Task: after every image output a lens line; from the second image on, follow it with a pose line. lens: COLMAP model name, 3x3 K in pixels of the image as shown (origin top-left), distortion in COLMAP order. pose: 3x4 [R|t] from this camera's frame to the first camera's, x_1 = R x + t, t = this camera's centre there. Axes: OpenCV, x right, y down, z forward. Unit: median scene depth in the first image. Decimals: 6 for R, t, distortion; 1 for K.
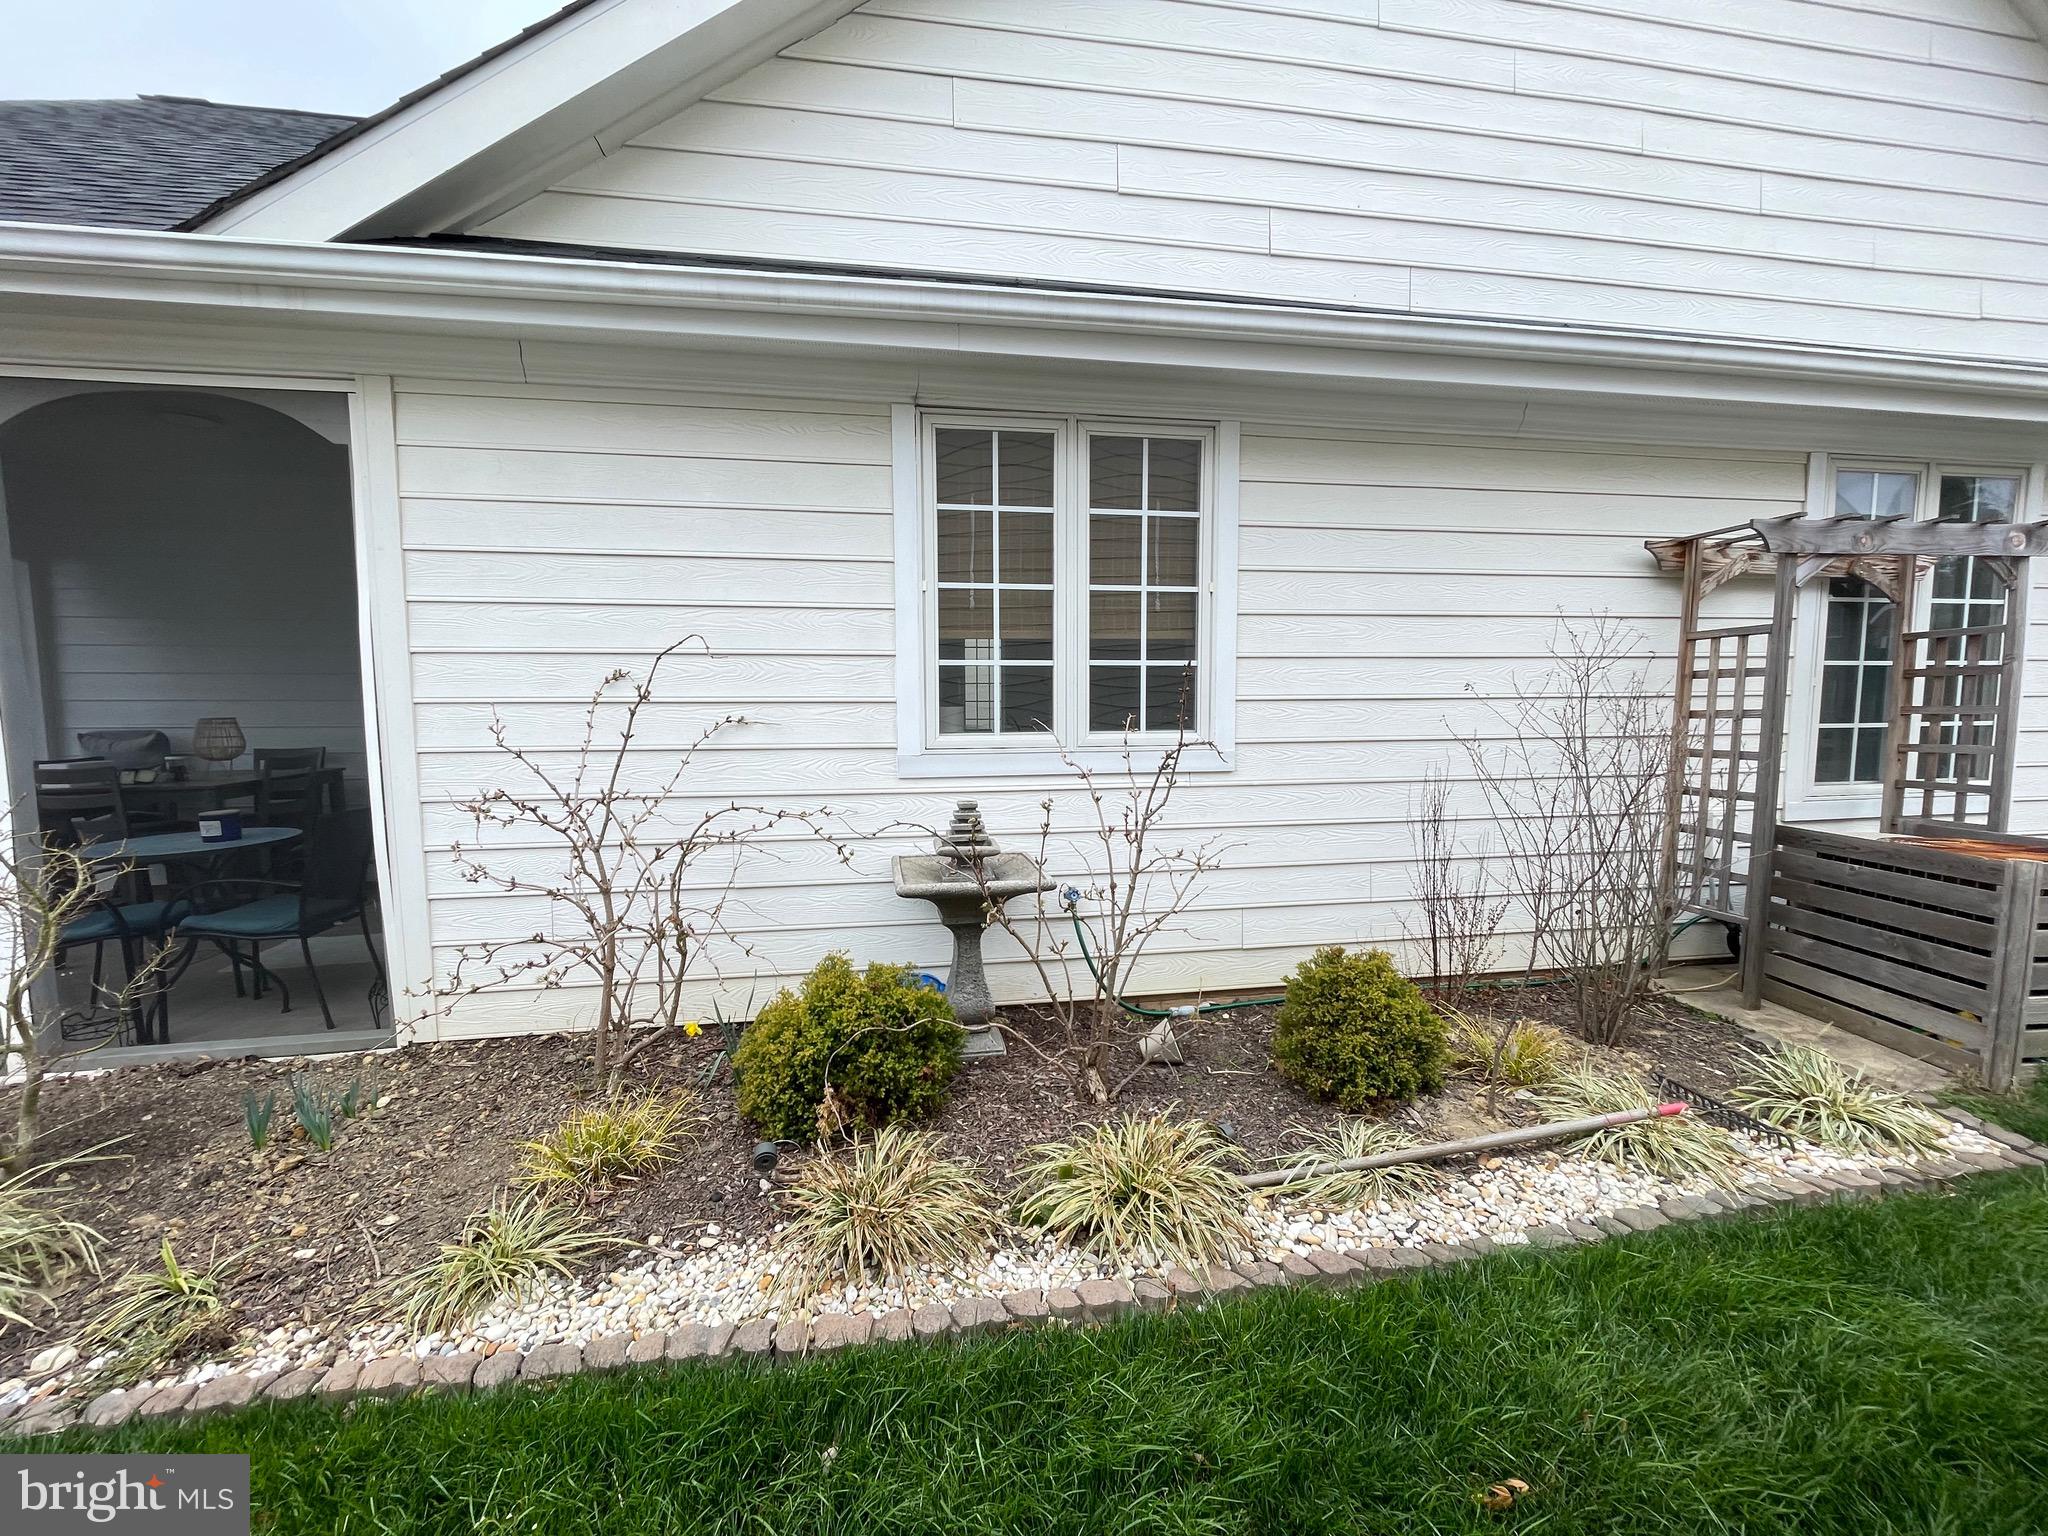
lens RADIAL K [[821.7, 0, 1028.5], [0, 821.7, 770.5], [0, 0, 1]] dist [-0.007926, 0.000743]
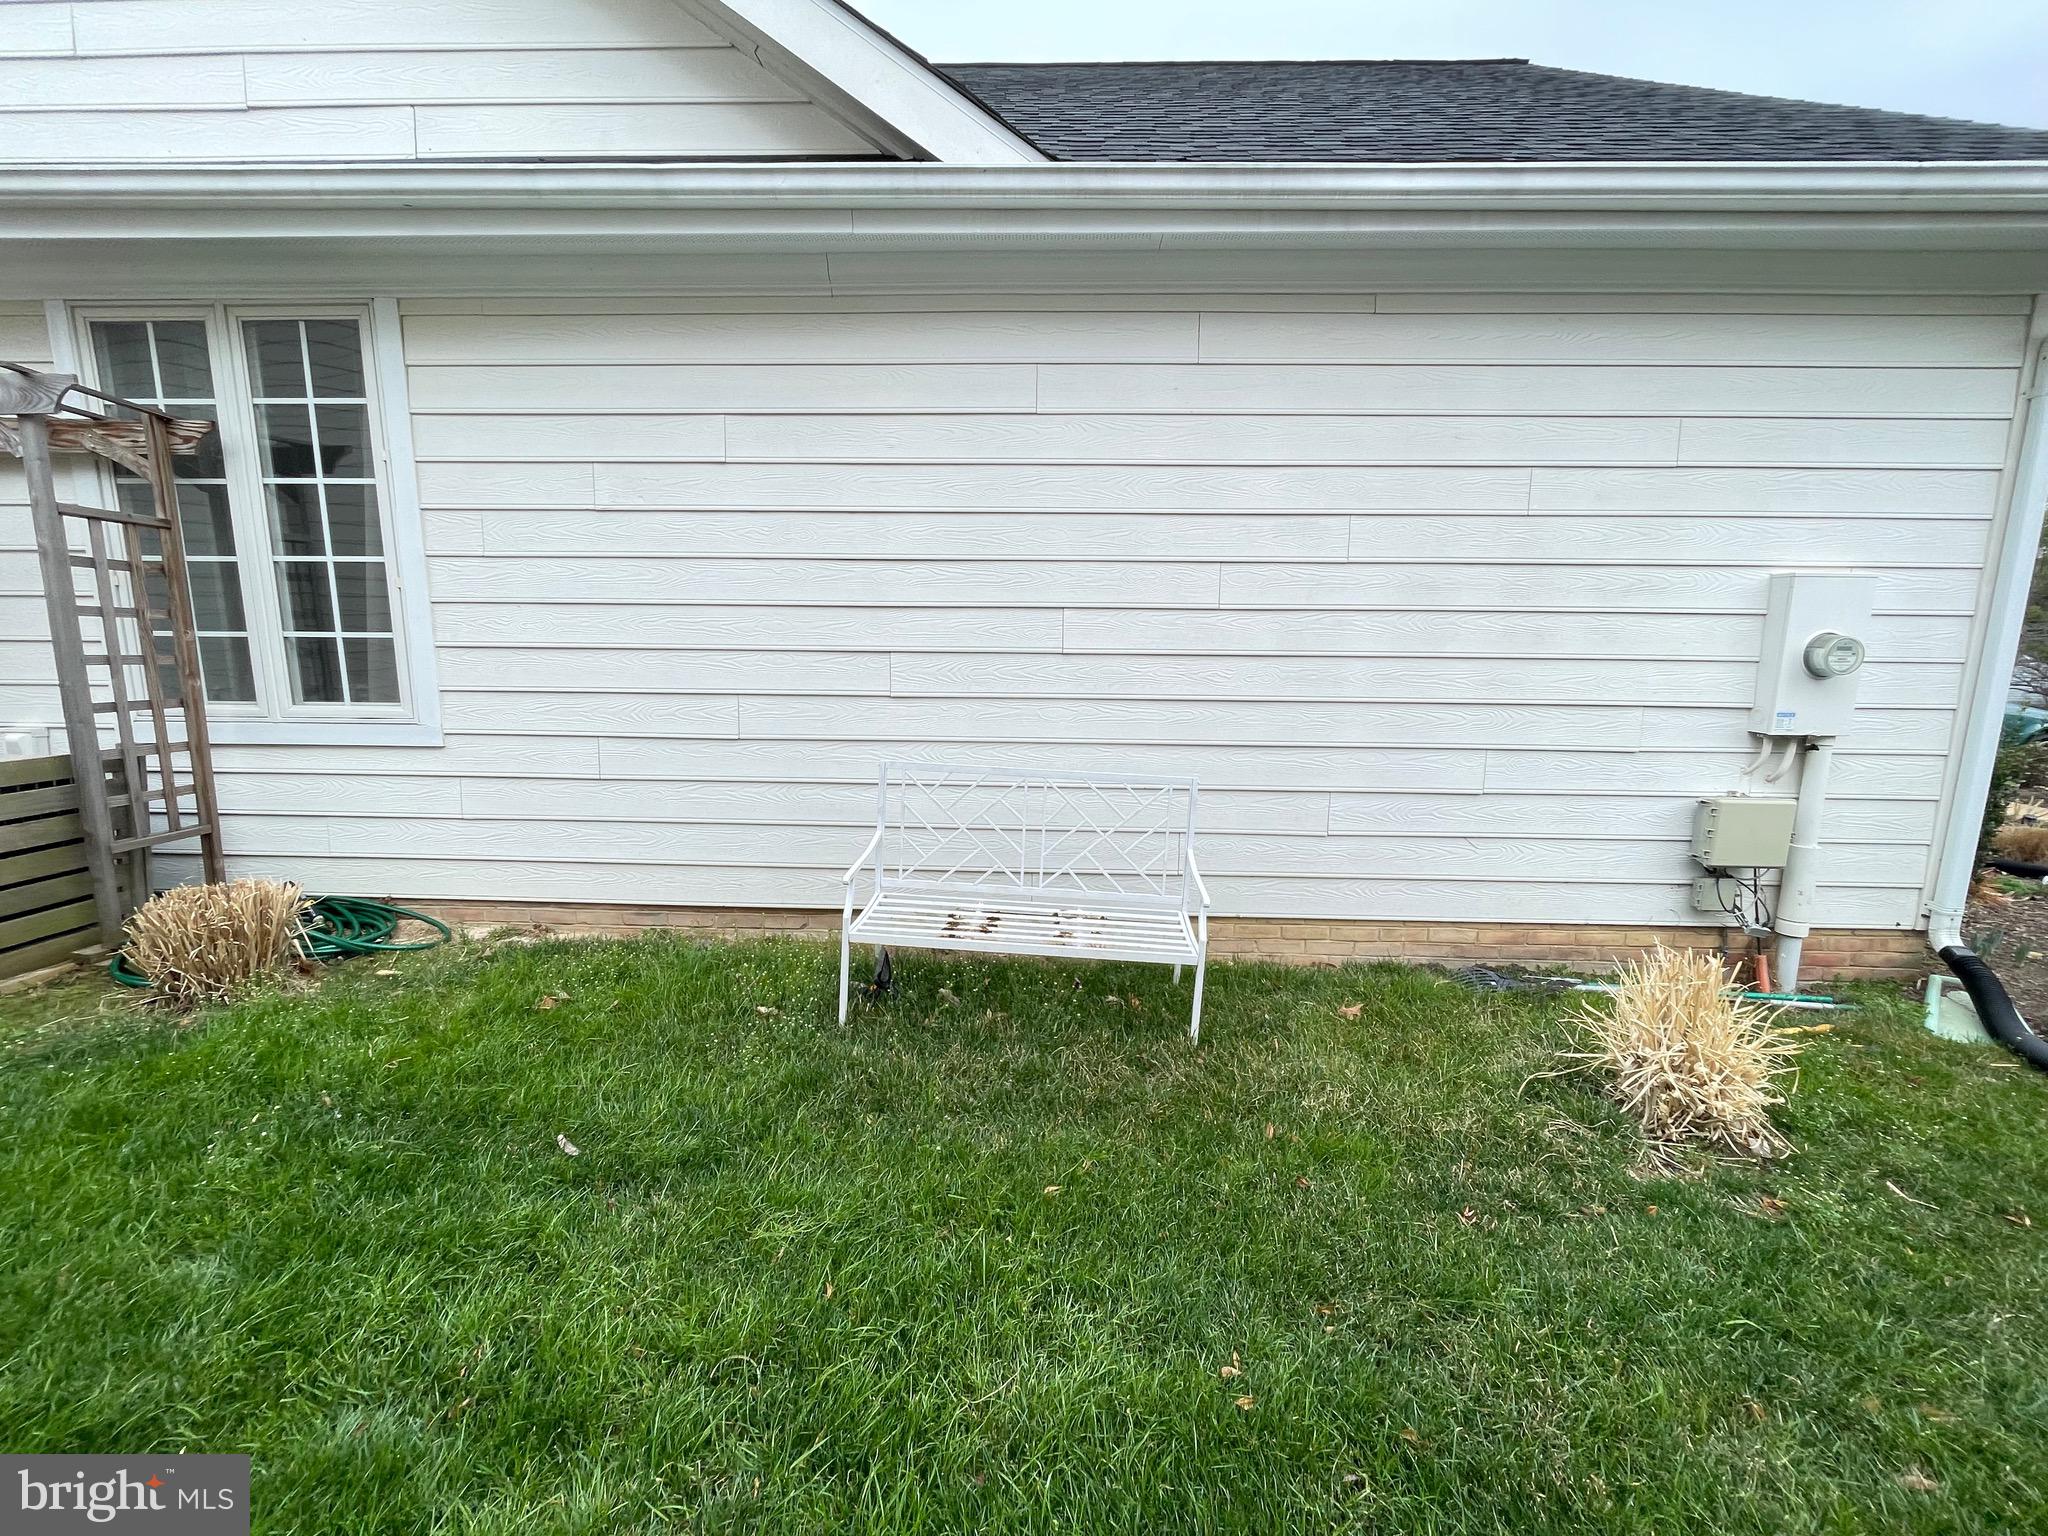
lens RADIAL K [[821.7, 0, 1012.0], [0, 821.7, 735.0], [0, 0, 1]] dist [-0.007926, 0.000743]
pose [[0.981929, 0.046564, -0.183431, 2.415642], [-0.032659, 0.996410, 0.078110, -0.052431], [0.186410, -0.070708, 0.979924, 0.392439]]
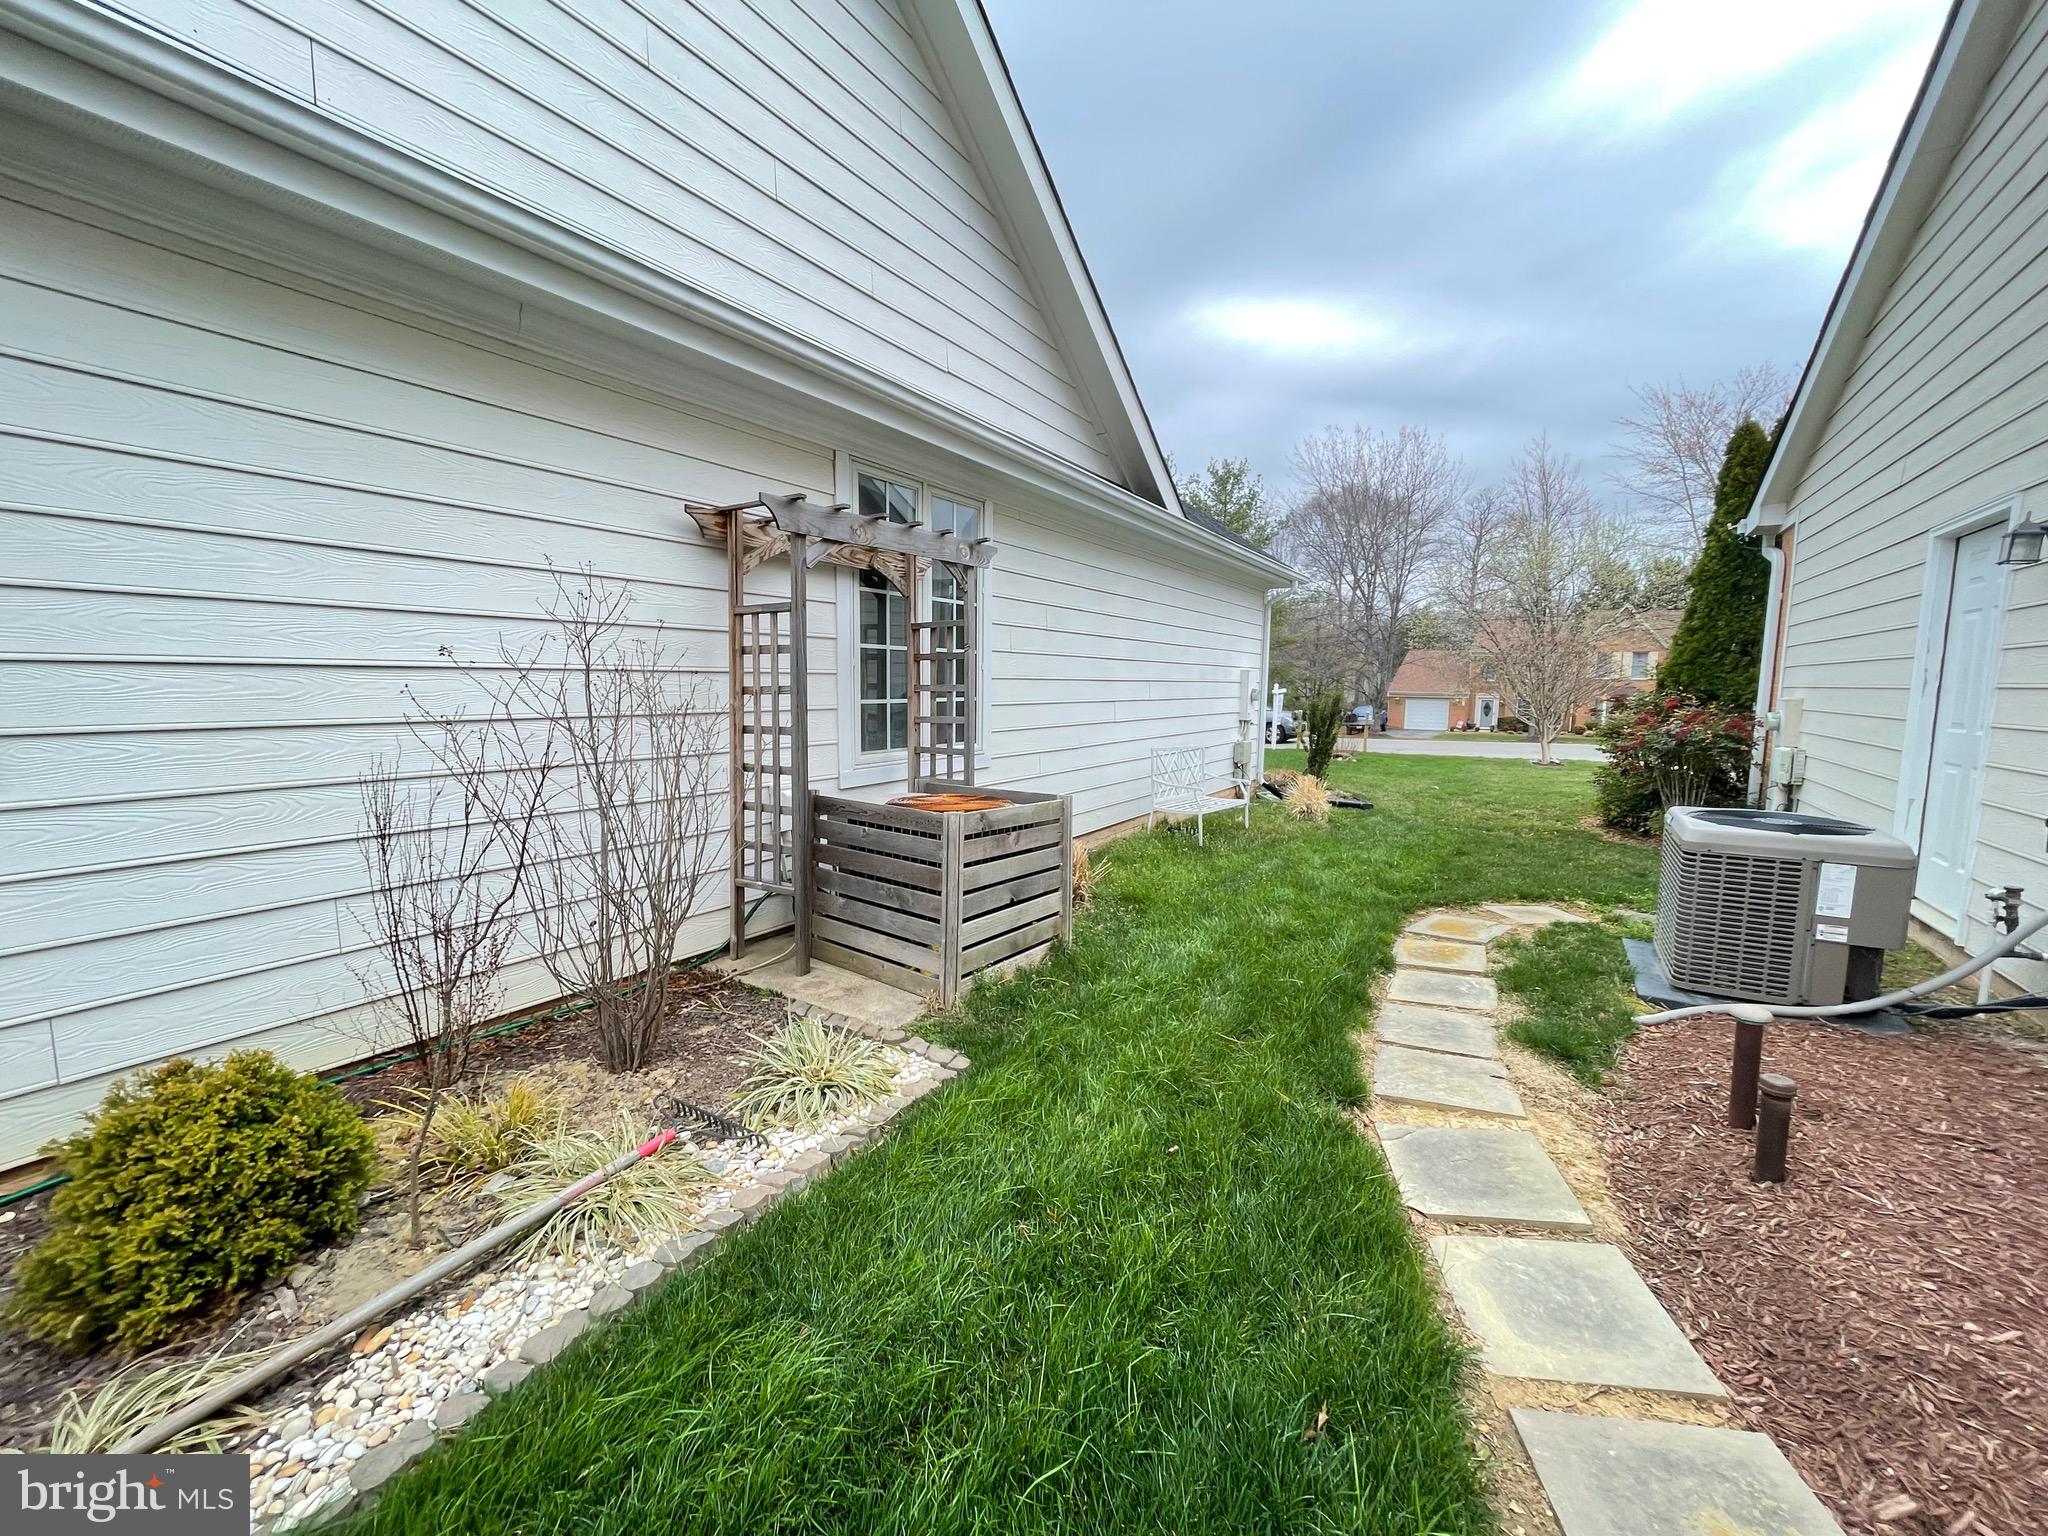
lens RADIAL K [[824.7, 0, 1031.5], [0, 824.7, 769.8], [0, 0, 1]] dist [-0.000256, -0.000155]
pose [[0.656633, -0.066239, 0.751296, 0.322725], [0.047206, 0.997792, 0.046713, -0.003514], [-0.752731, 0.004792, 0.658310, 0.093194]]
